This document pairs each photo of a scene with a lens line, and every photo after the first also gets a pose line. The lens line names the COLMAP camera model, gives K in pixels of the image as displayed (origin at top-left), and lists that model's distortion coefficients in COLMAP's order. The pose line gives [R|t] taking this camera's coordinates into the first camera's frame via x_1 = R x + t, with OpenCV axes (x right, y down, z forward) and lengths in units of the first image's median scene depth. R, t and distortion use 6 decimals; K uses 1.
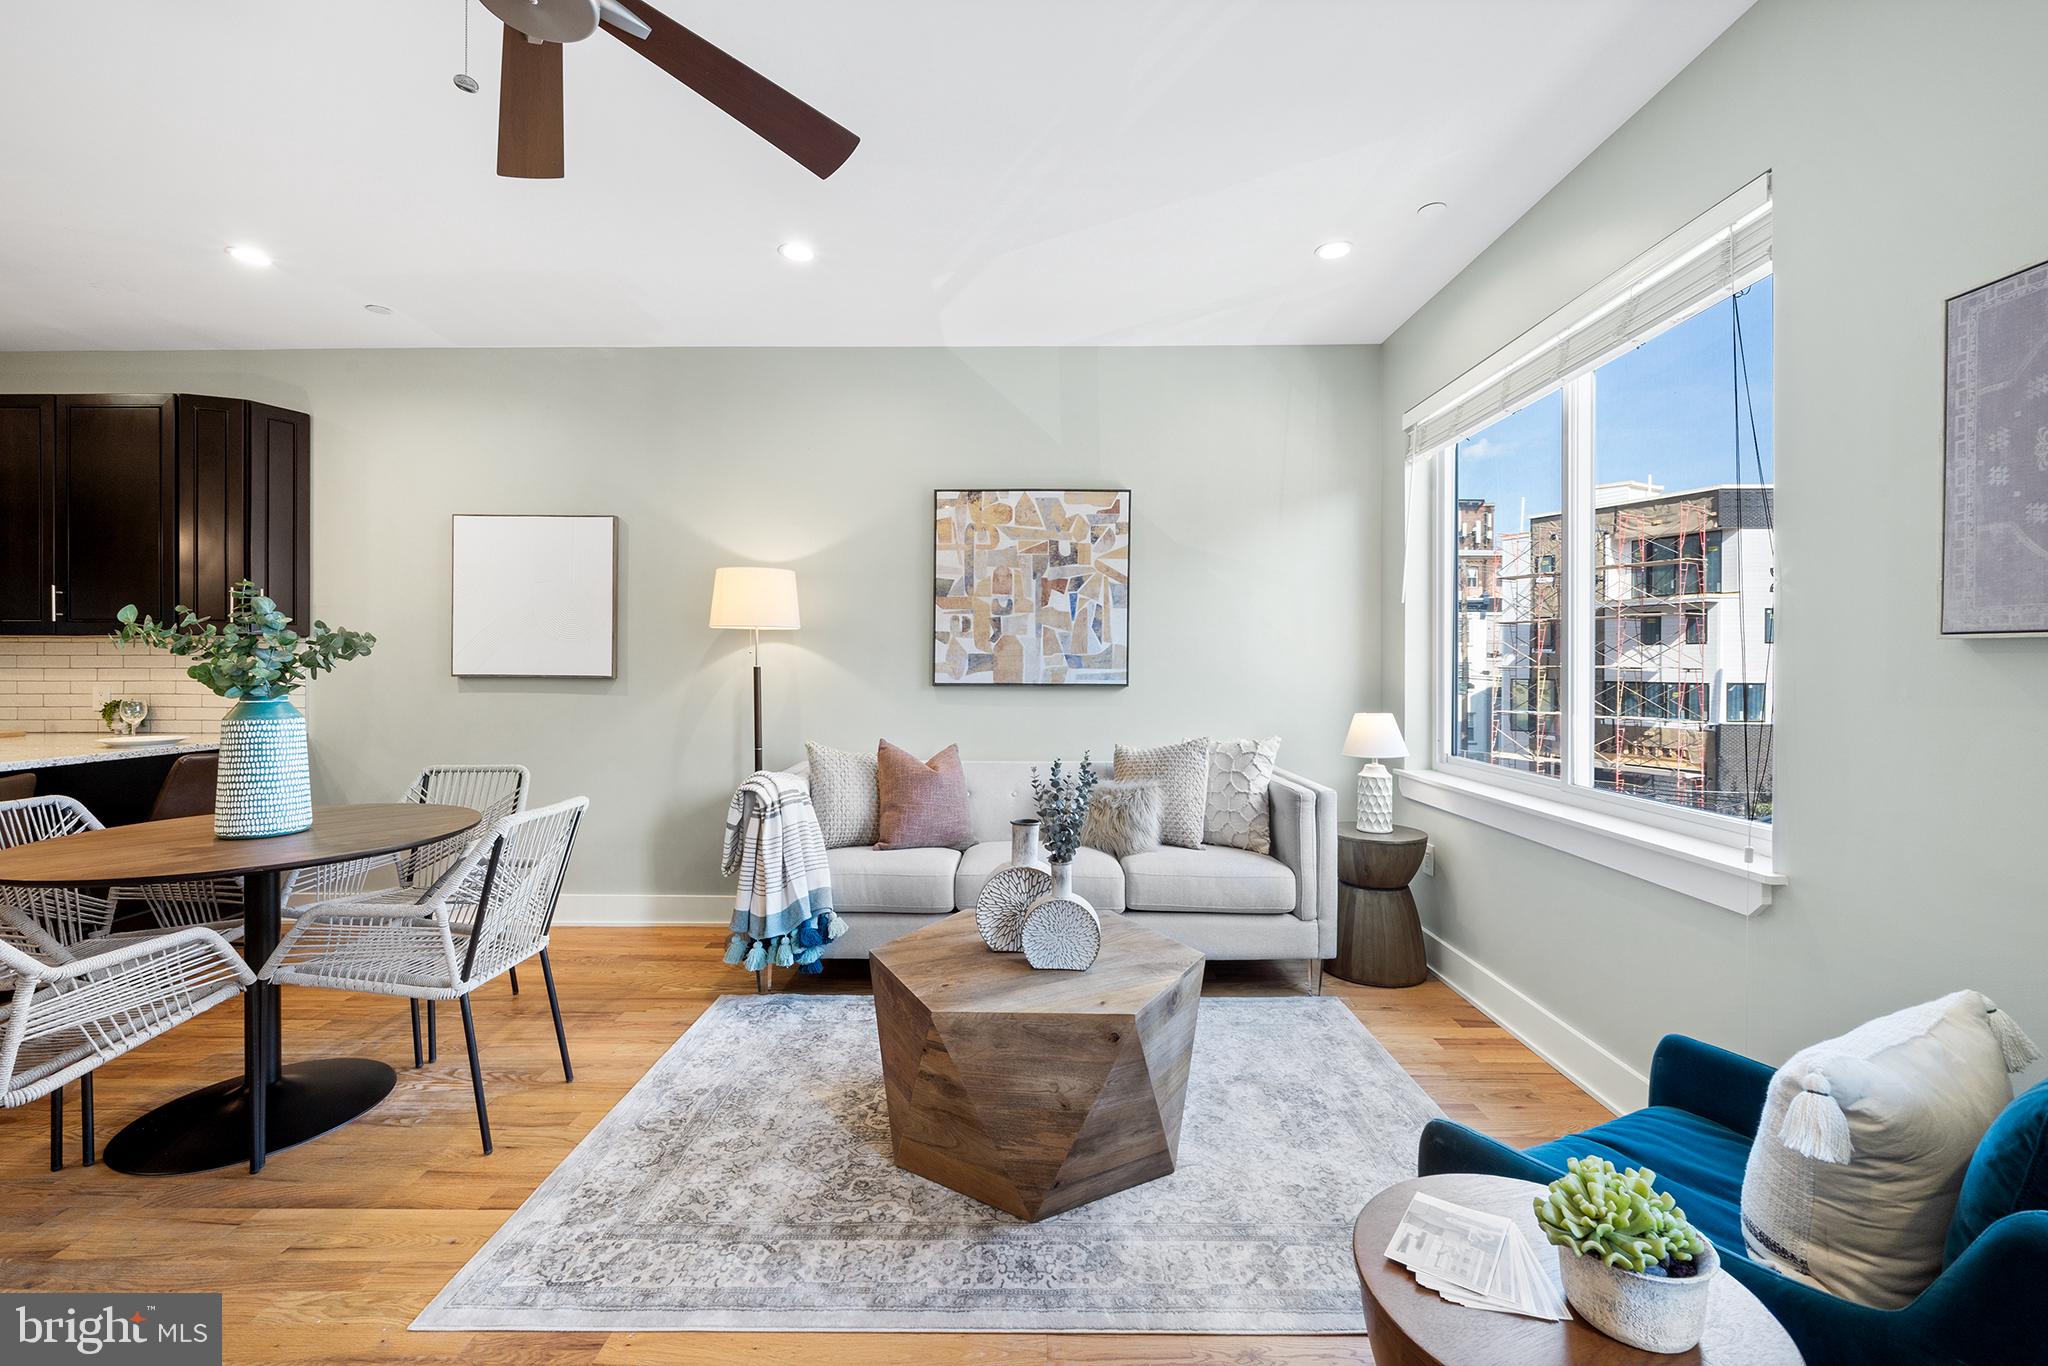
lens RADIAL K [[833.2, 0, 1024.6], [0, 833.2, 665.6], [0, 0, 1]] dist [-0.001540, -0.000010]
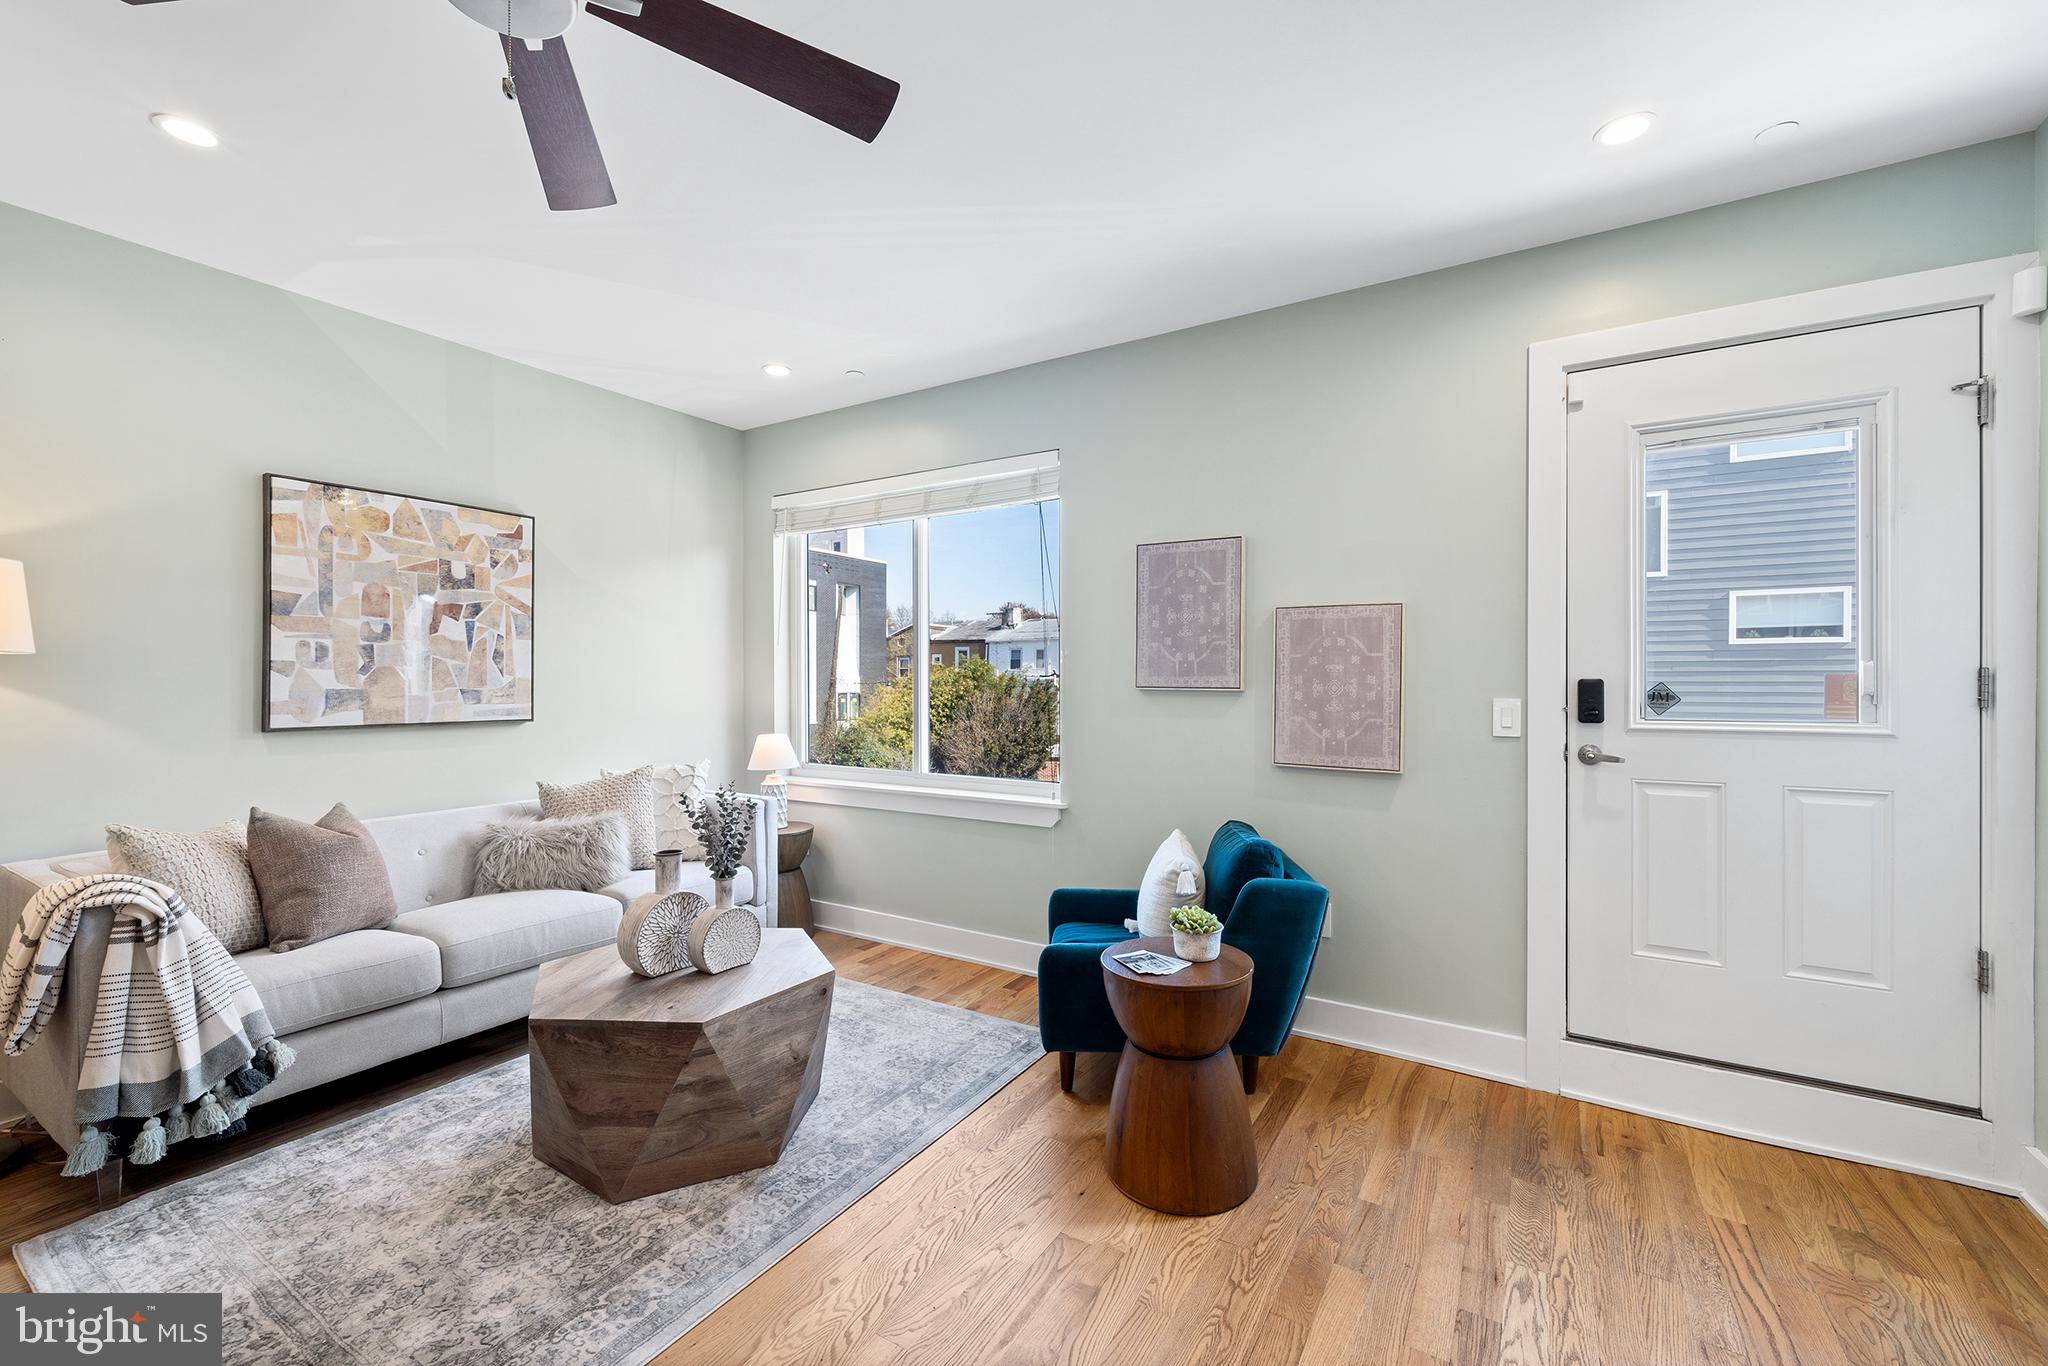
lens RADIAL K [[821.5, 0, 1024.0], [0, 821.5, 683.0], [0, 0, 1]] dist [-0.000308, 0.000105]
pose [[0.520658, -0.004217, 0.853755, -0.440417], [0.001432, 0.999991, 0.004067, -0.025330], [-0.853764, -0.000895, 0.520659, 0.026808]]
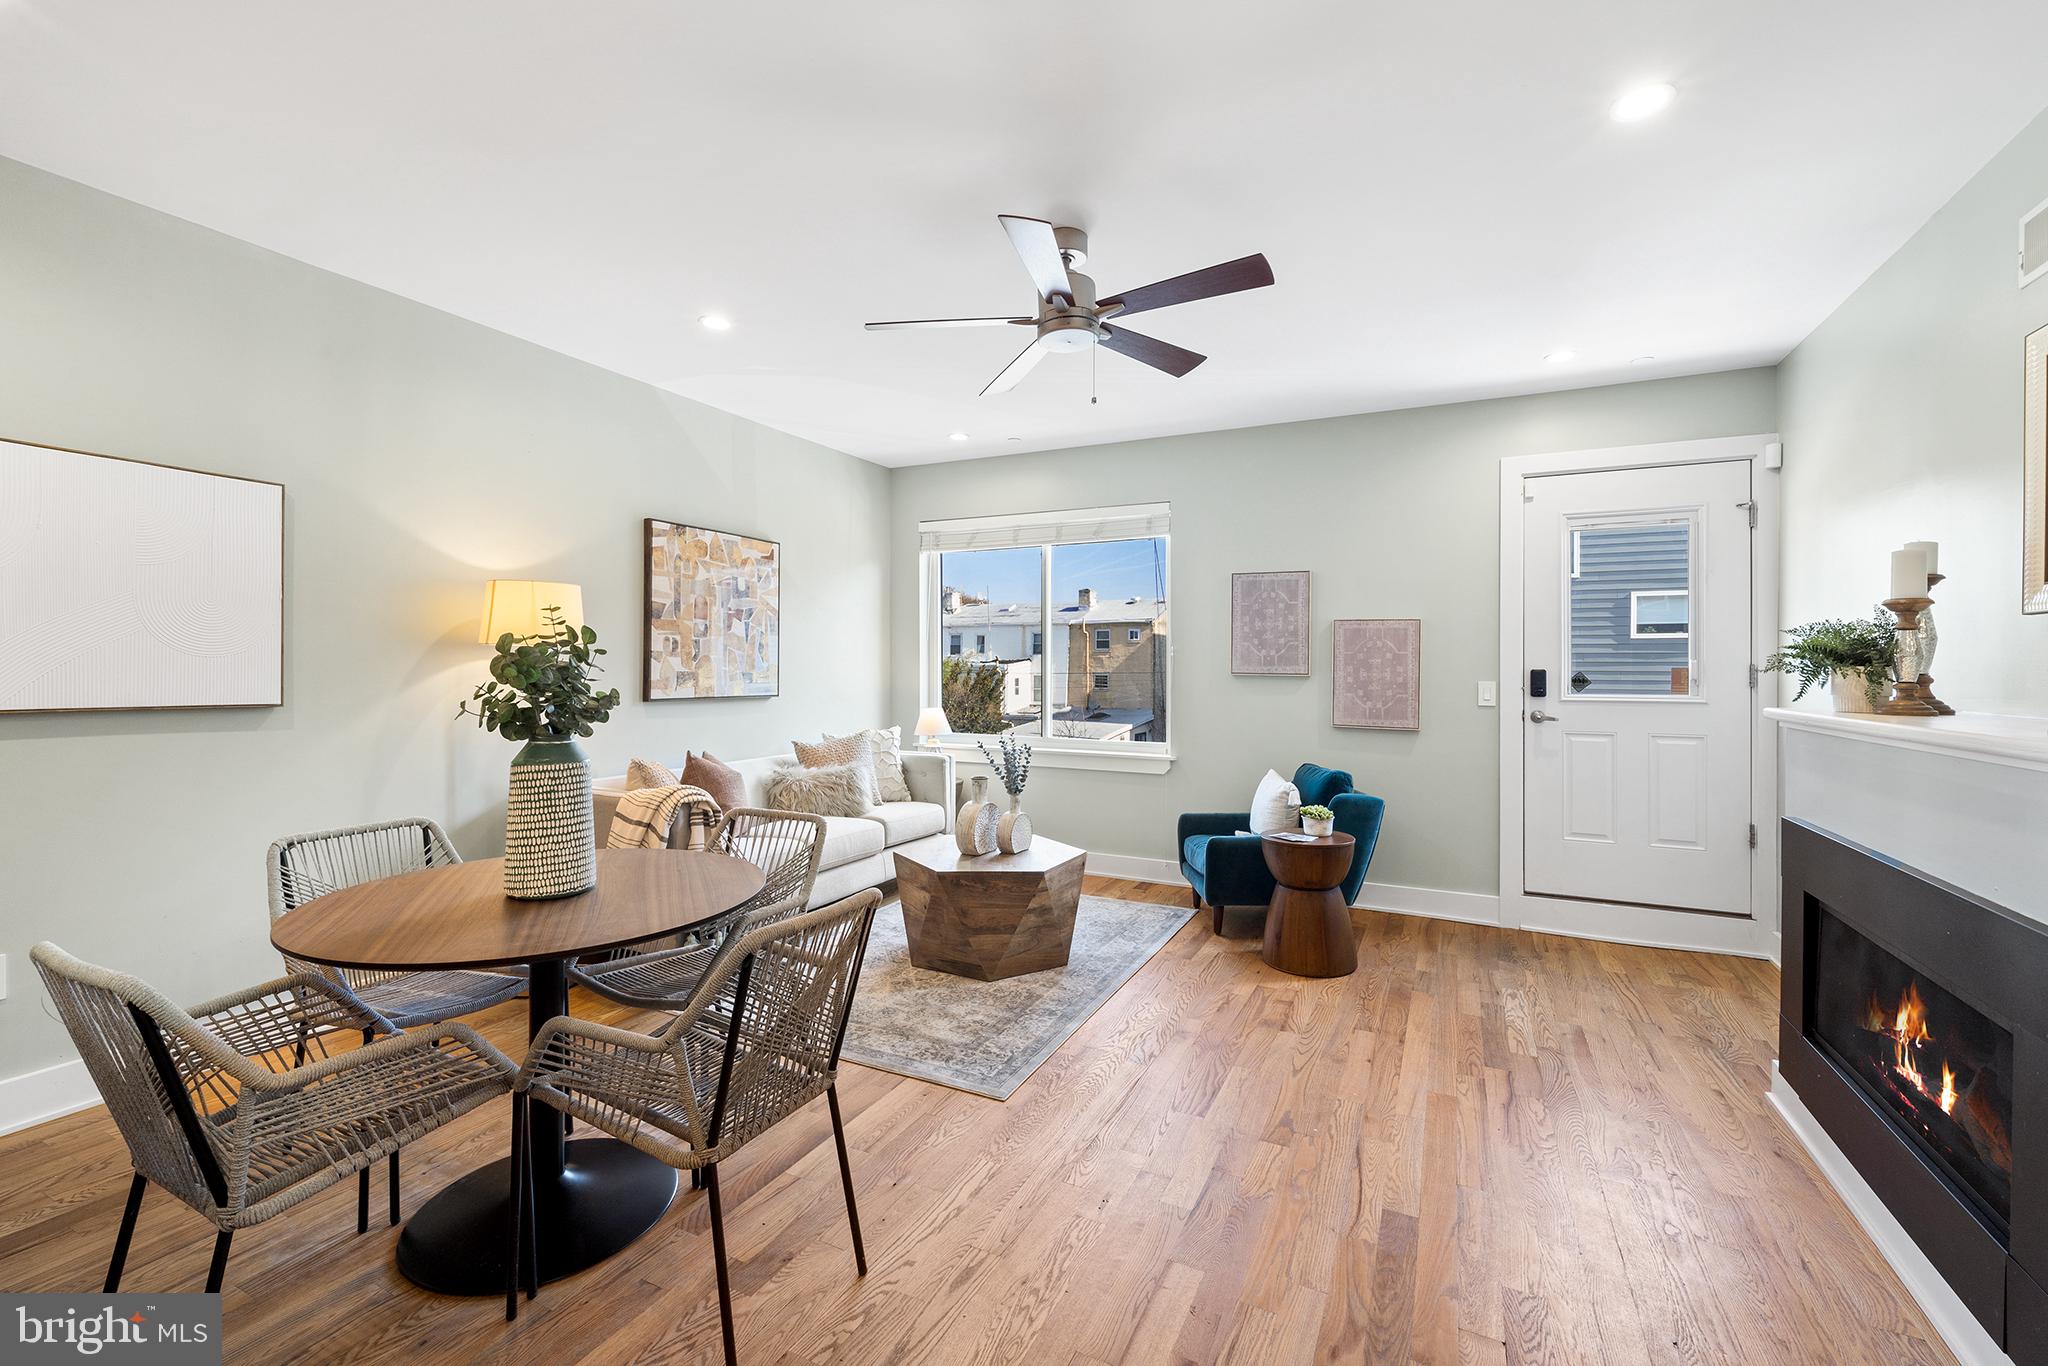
lens RADIAL K [[850.2, 0, 1020.1], [0, 850.2, 660.7], [0, 0, 1]] dist [0.001157, -0.000023]
pose [[0.447187, 0.007337, 0.894410, -0.989676], [-0.004627, 0.999972, -0.005890, -0.027241], [-0.894428, -0.001504, 0.447209, 0.097653]]
